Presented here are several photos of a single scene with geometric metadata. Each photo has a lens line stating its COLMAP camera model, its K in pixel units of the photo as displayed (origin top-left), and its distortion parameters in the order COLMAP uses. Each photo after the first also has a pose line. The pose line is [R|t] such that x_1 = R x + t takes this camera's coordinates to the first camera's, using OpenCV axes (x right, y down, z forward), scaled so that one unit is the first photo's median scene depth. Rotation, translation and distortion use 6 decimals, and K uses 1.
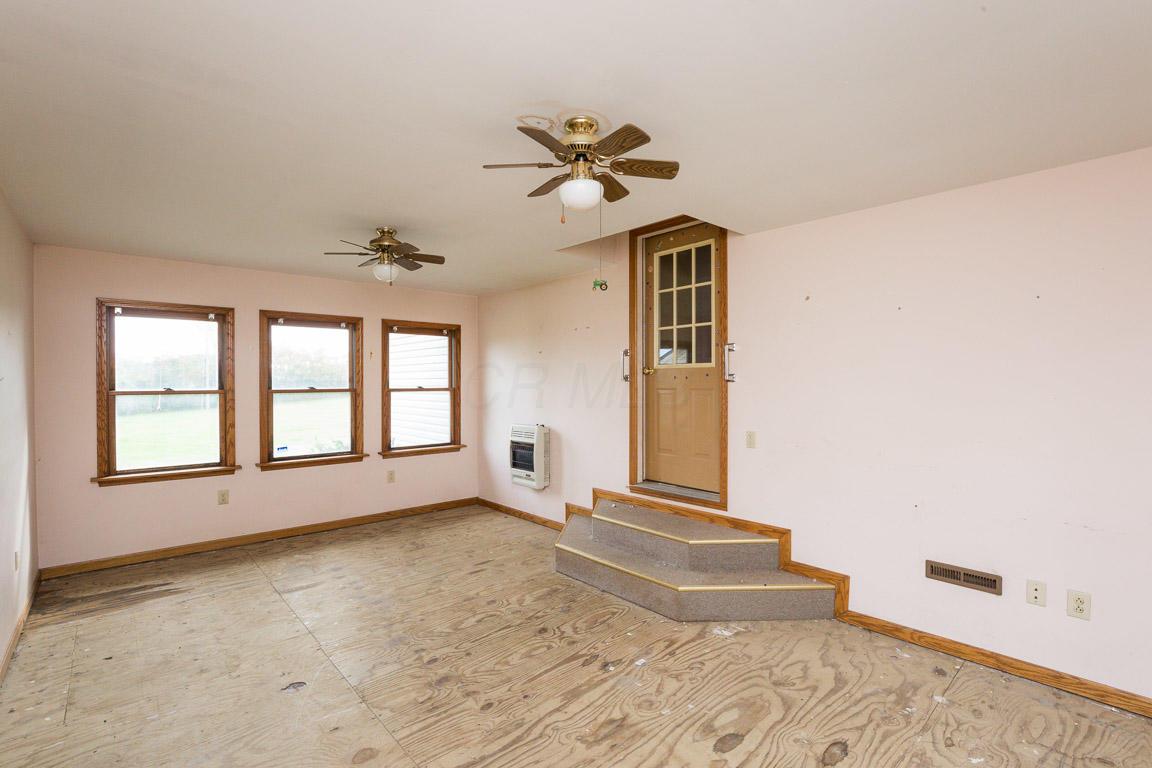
lens RADIAL K [[544.3, 0, 571.8], [0, 544.3, 383.8], [0, 0, 1]] dist [-0.029894, 0.002893]
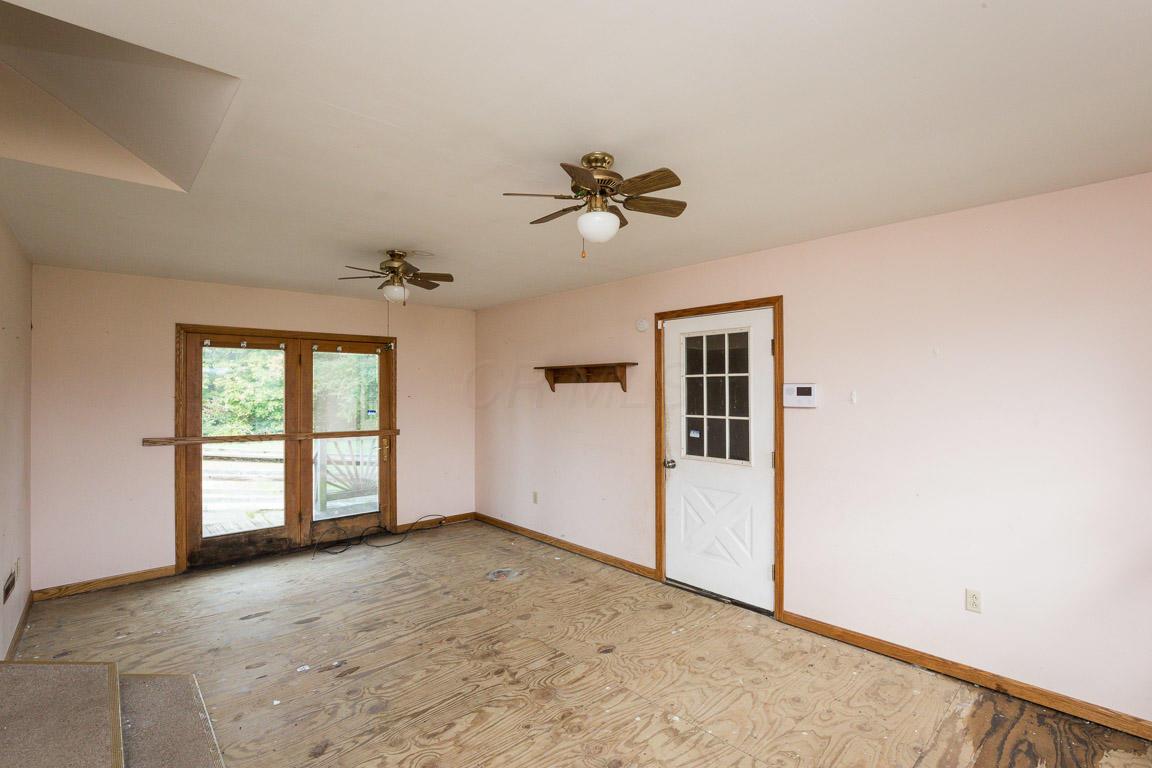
lens RADIAL K [[544.3, 0, 575.6], [0, 544.3, 386.0], [0, 0, 1]] dist [-0.029894, 0.002893]
pose [[-0.999829, 0.005722, -0.017588, -0.407294], [0.005682, 0.999981, 0.002312, -0.042776], [0.017601, 0.002211, -0.999843, 2.130686]]
